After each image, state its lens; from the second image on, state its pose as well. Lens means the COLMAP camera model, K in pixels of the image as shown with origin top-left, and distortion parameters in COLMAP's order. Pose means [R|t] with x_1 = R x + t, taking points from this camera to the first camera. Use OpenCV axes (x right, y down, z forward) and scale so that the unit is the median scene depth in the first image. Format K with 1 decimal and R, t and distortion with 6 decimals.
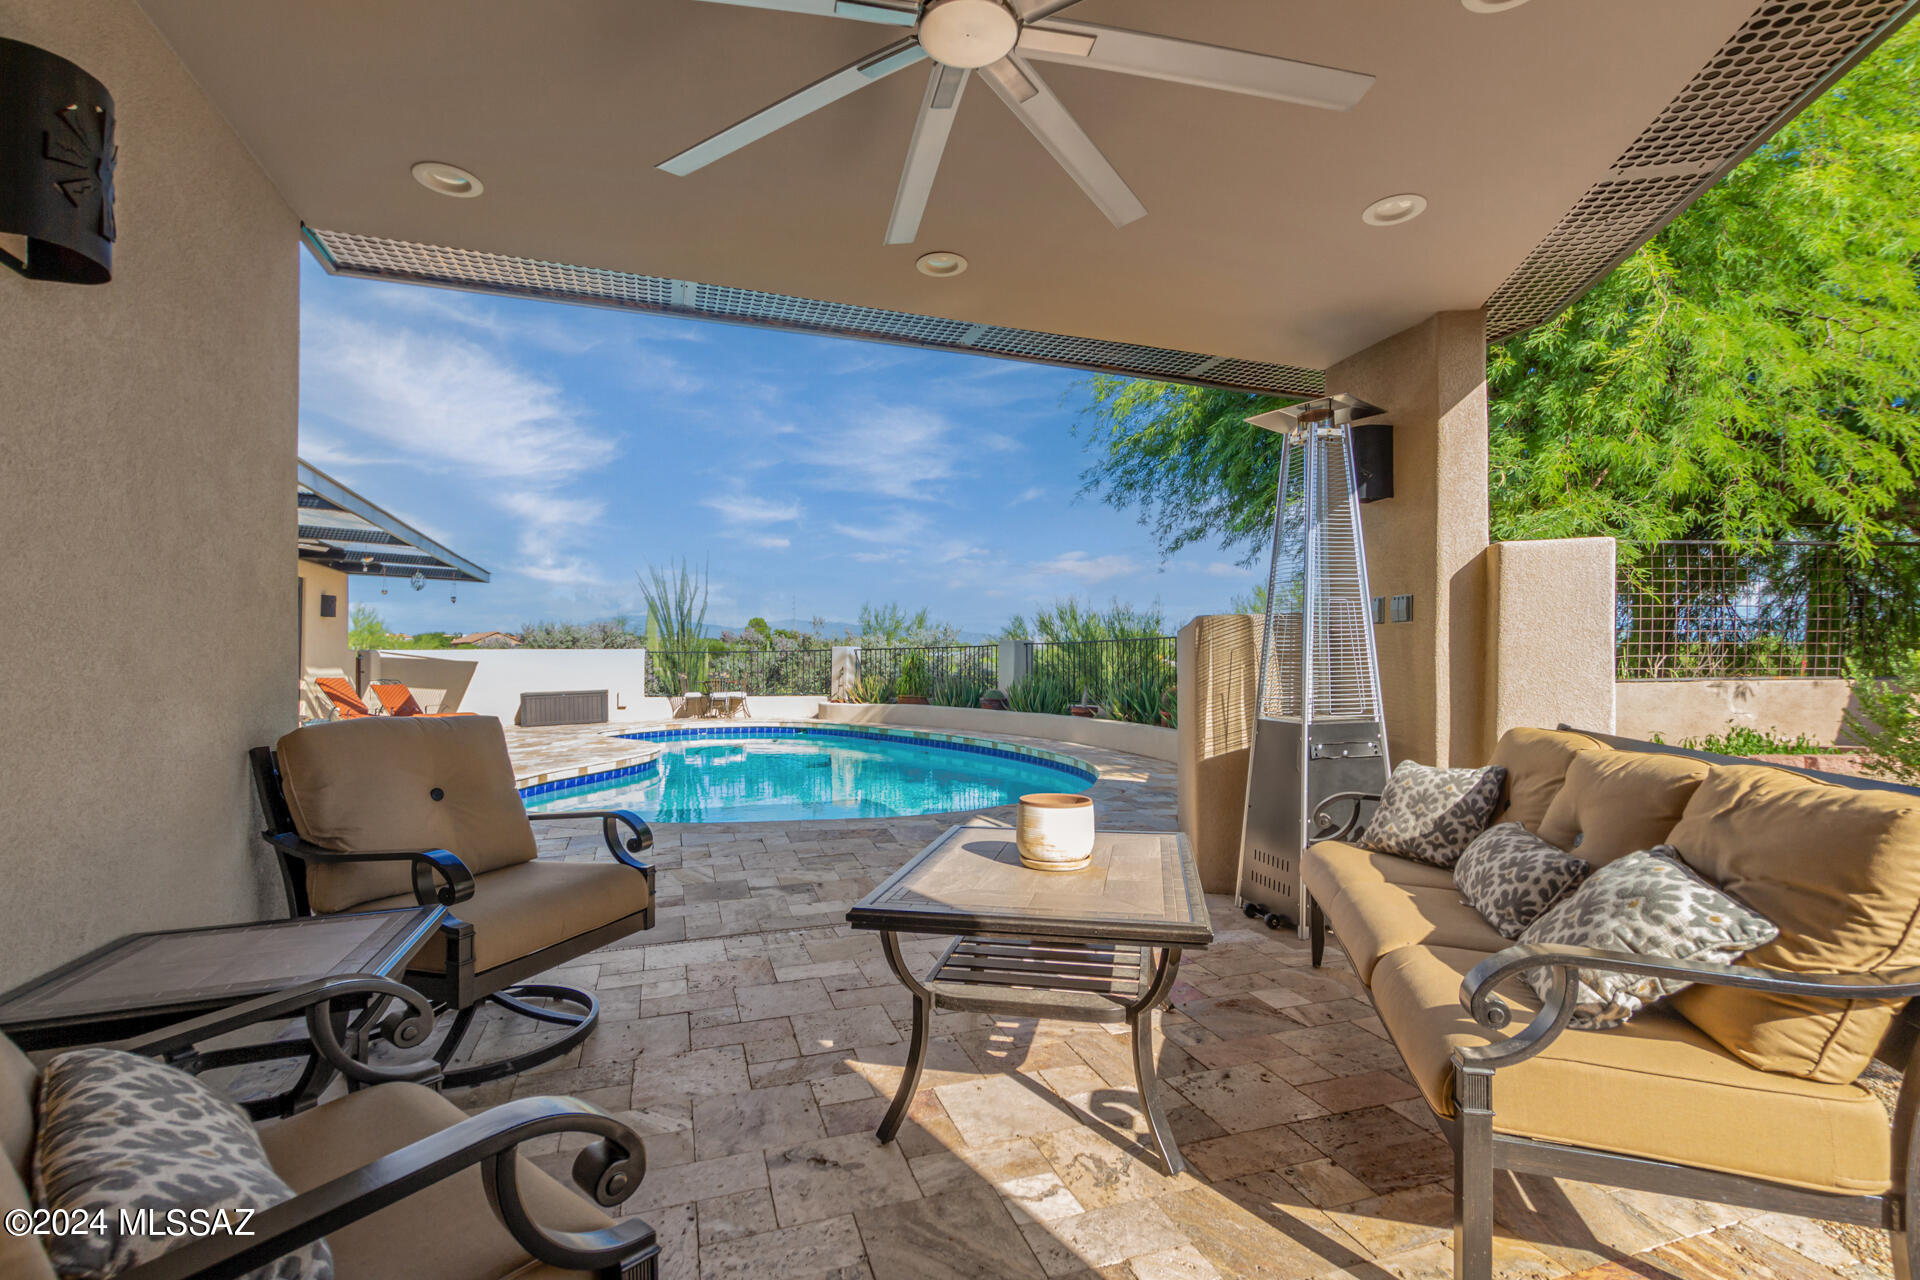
lens RADIAL K [[914.0, 0, 944.0], [0, 914.0, 660.4], [0, 0, 1]] dist [-0.026153, -0.000435]
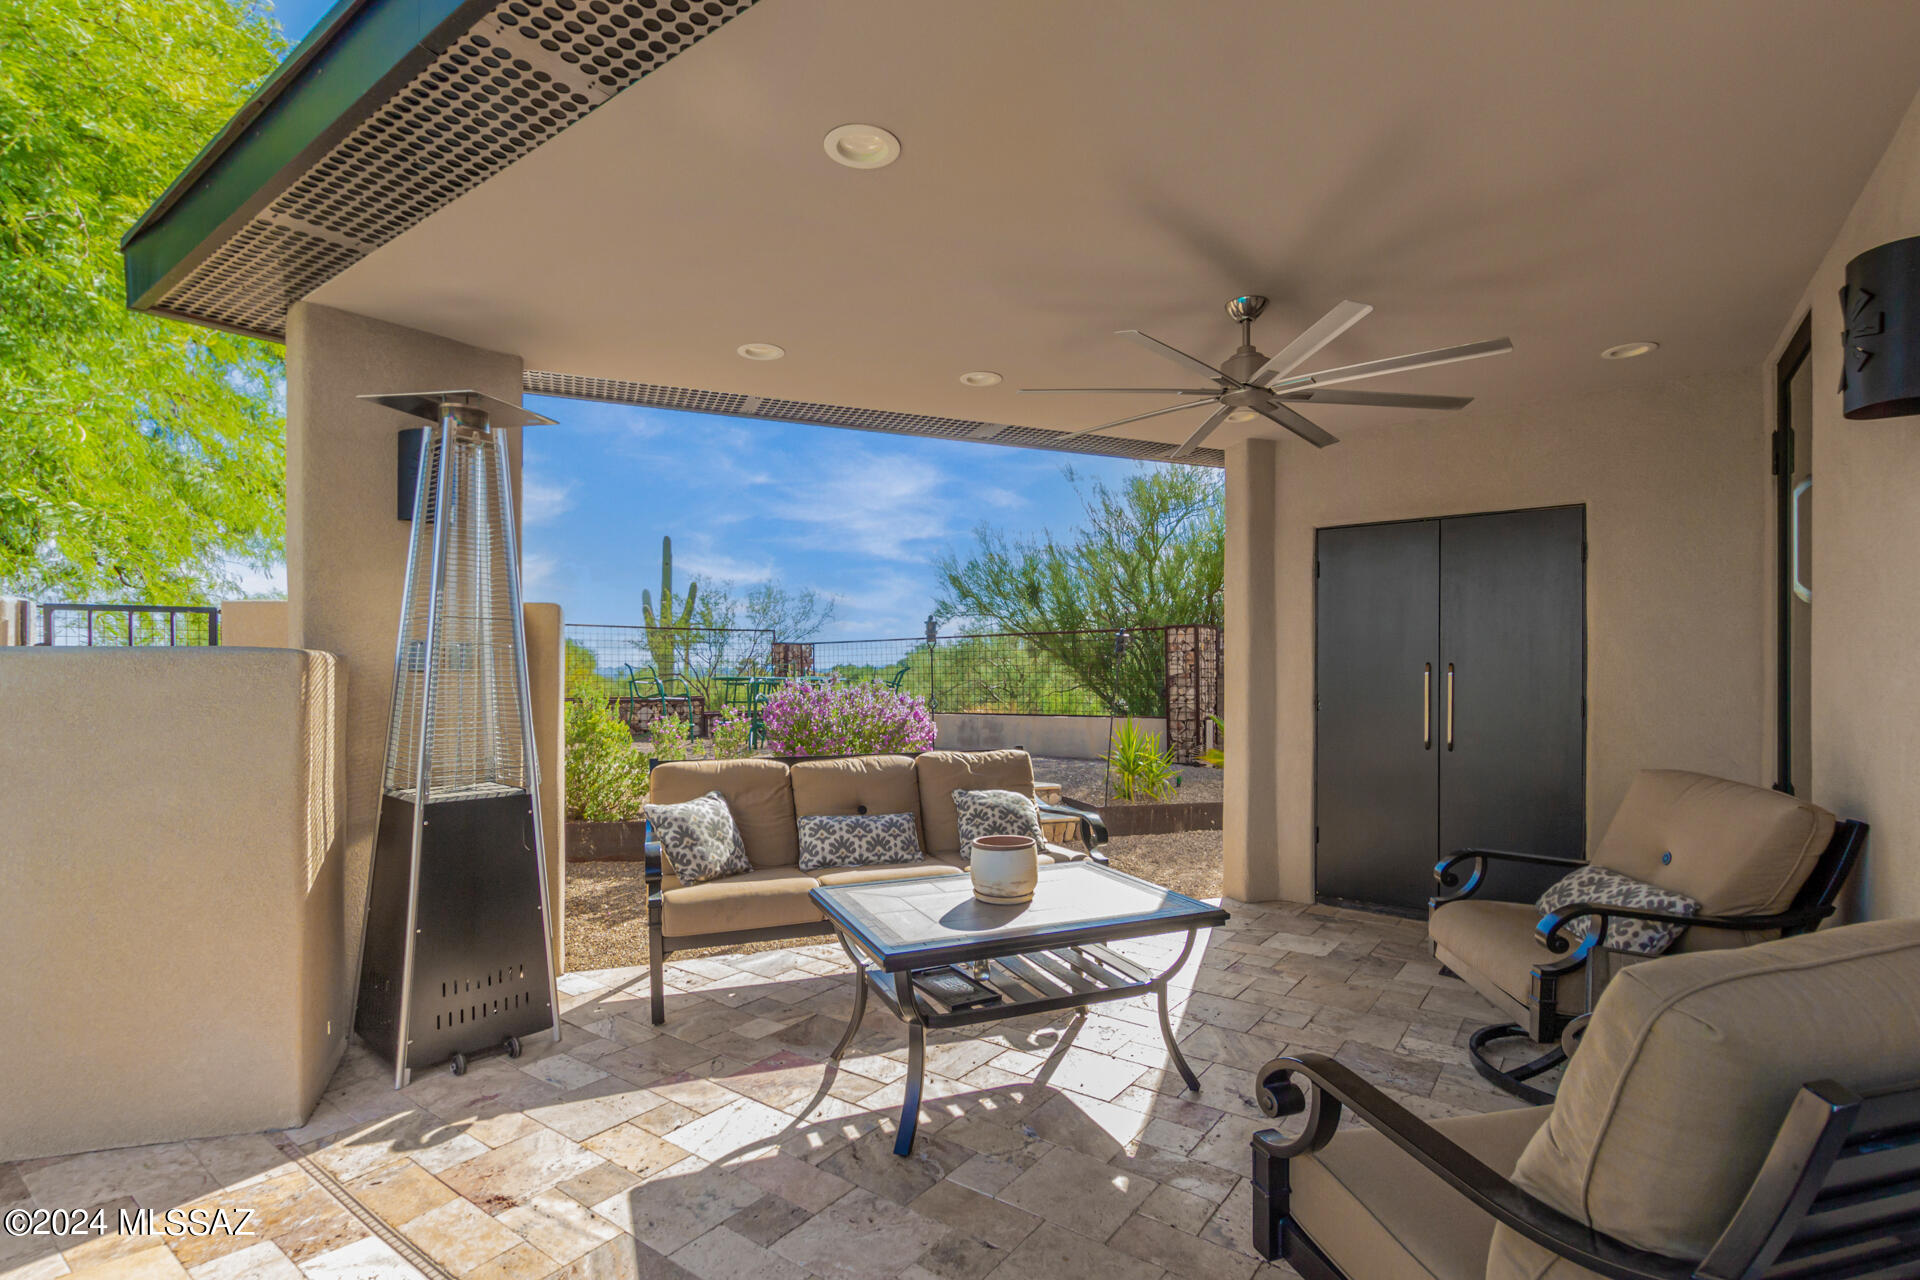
lens RADIAL K [[914.0, 0, 944.0], [0, 914.0, 660.4], [0, 0, 1]] dist [-0.026153, -0.000435]
pose [[-0.592184, 0.024401, 0.805433, -0.774628], [0.014775, 0.999702, -0.019423, -0.052933], [-0.805668, 0.000398, -0.592368, 1.754150]]
